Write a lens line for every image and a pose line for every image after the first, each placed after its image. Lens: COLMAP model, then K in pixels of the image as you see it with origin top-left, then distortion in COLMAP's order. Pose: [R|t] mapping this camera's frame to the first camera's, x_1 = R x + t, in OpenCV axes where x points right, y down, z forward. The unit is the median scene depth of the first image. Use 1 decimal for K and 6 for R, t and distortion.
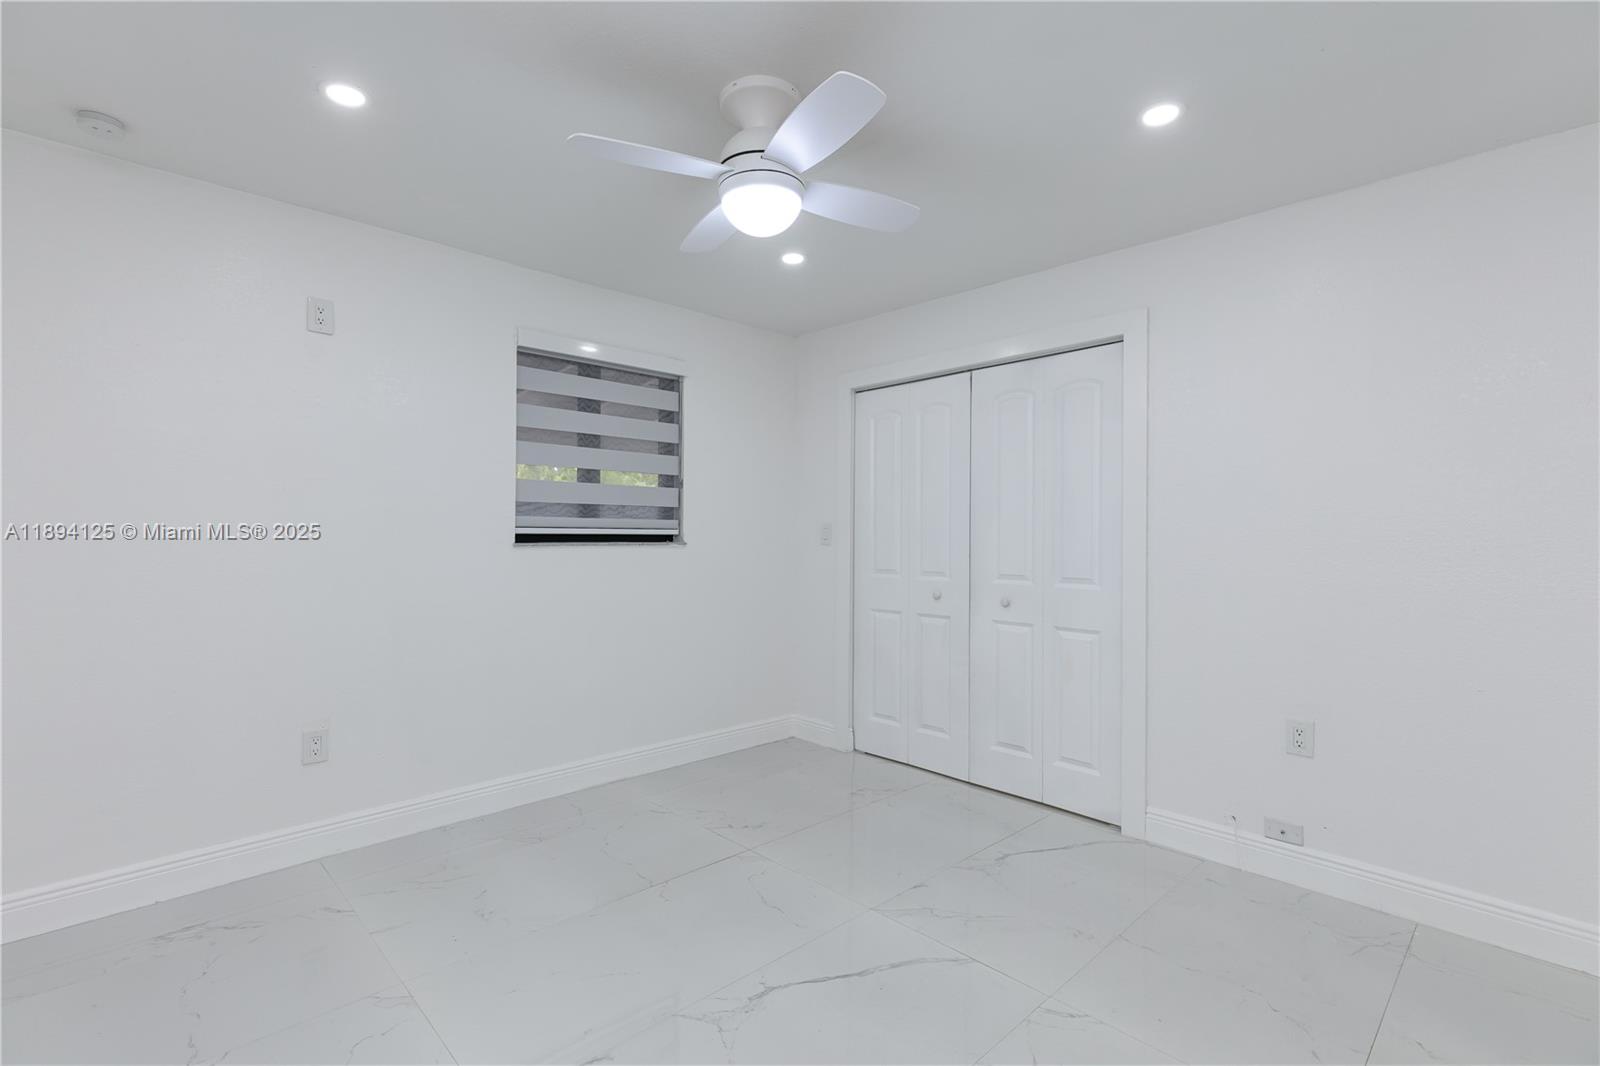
lens RADIAL K [[729.4, 0, 784.3], [0, 729.4, 540.6], [0, 0, 1]] dist [0.011350, 0.001579]
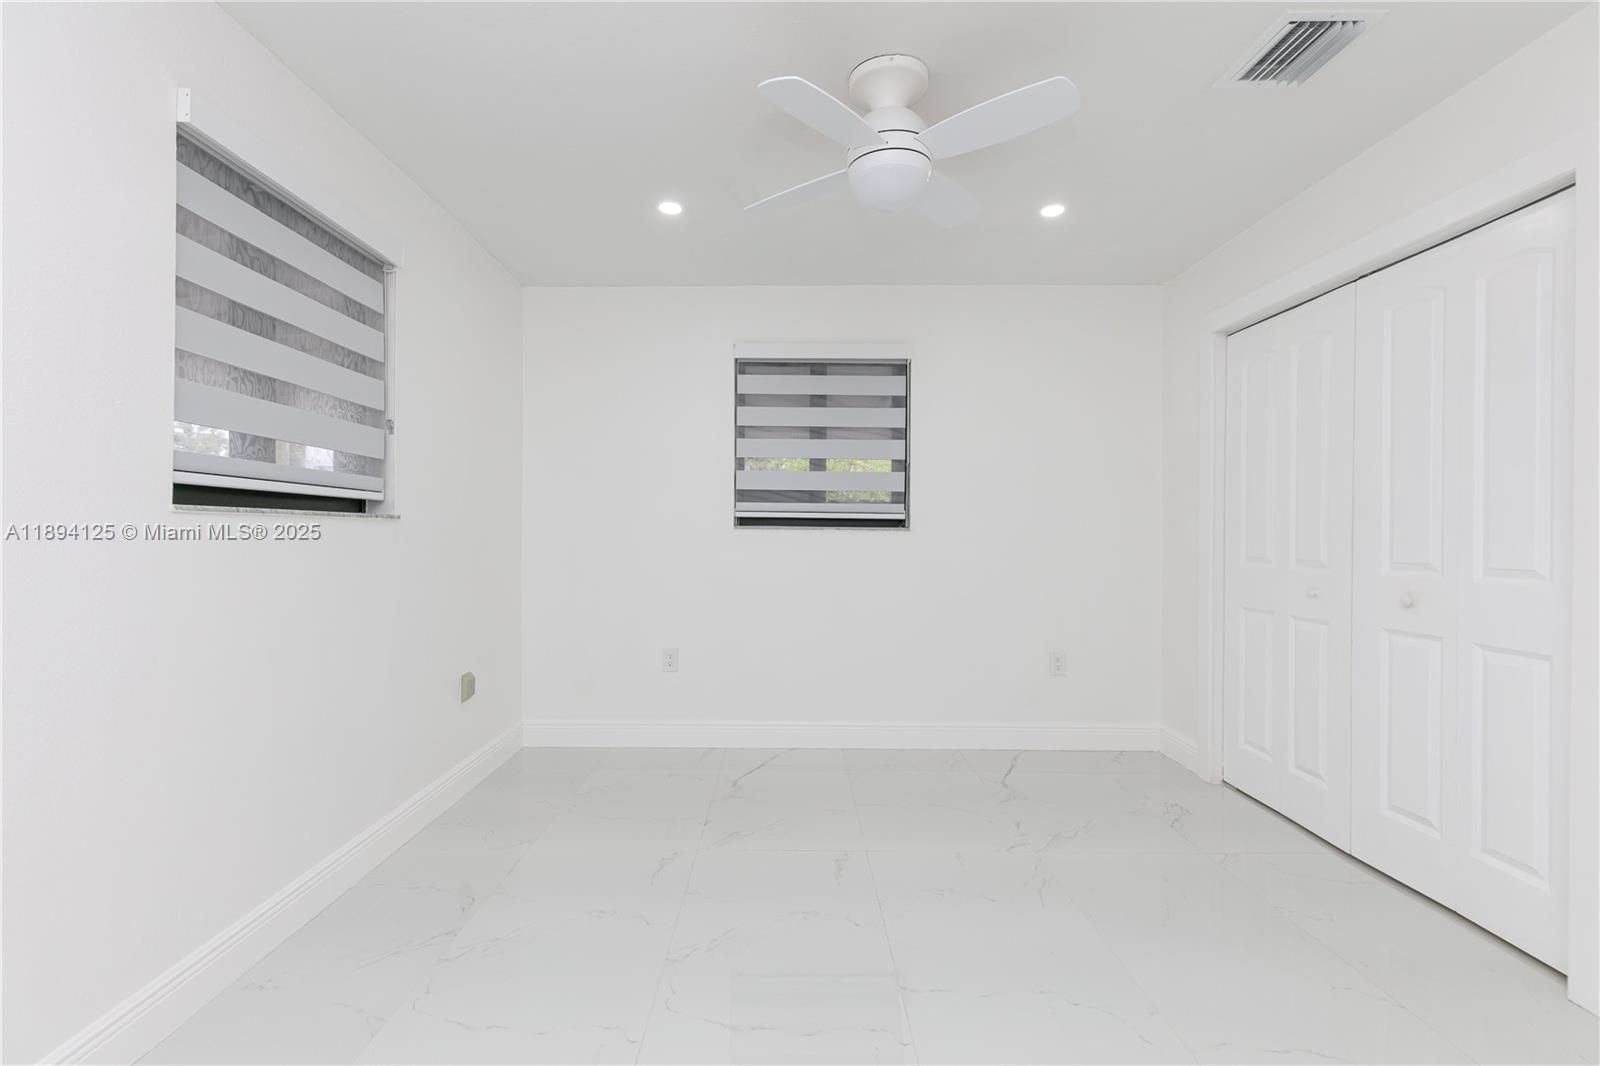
lens RADIAL K [[729.4, 0, 791.4], [0, 729.4, 535.9], [0, 0, 1]] dist [0.011350, 0.001579]
pose [[0.787950, -0.001359, -0.615738, 0.376228], [0.002778, 0.999995, 0.001348, 0.015936], [0.615733, -0.002773, 0.787950, 0.116550]]
